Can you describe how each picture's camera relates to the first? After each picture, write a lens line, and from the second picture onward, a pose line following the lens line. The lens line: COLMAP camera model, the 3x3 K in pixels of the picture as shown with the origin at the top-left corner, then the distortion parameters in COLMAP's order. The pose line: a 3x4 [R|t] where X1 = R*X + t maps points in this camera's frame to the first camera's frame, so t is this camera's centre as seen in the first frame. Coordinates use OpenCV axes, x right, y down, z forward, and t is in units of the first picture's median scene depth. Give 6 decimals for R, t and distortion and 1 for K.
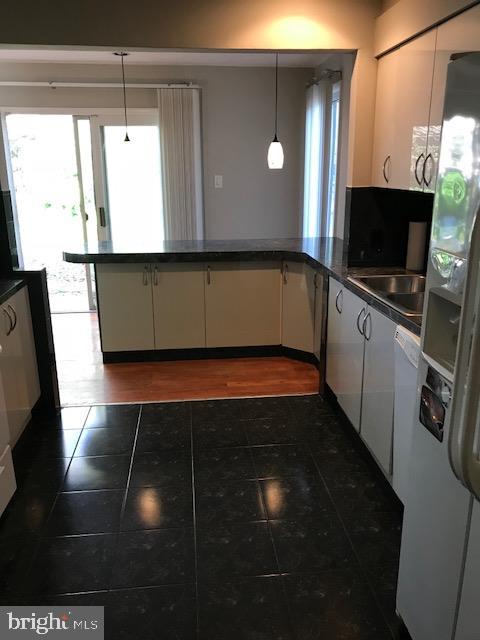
lens RADIAL K [[523.6, 0, 240.0], [0, 523.6, 320.0], [0, 0, 1]] dist [0.021837, -0.010464]
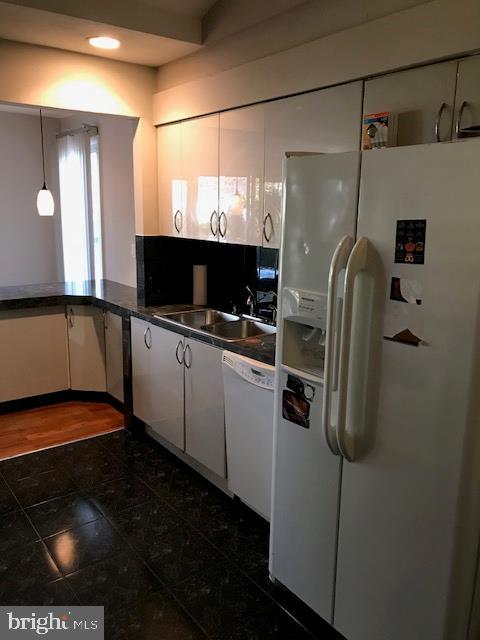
lens RADIAL K [[525.2, 0, 240.0], [0, 525.2, 320.0], [0, 0, 1]] dist [0.036376, -0.002755]
pose [[0.860322, -0.088430, 0.502022, -0.166505], [0.123907, 0.991578, -0.037677, -0.006212], [-0.494462, 0.094619, 0.864034, -0.047531]]
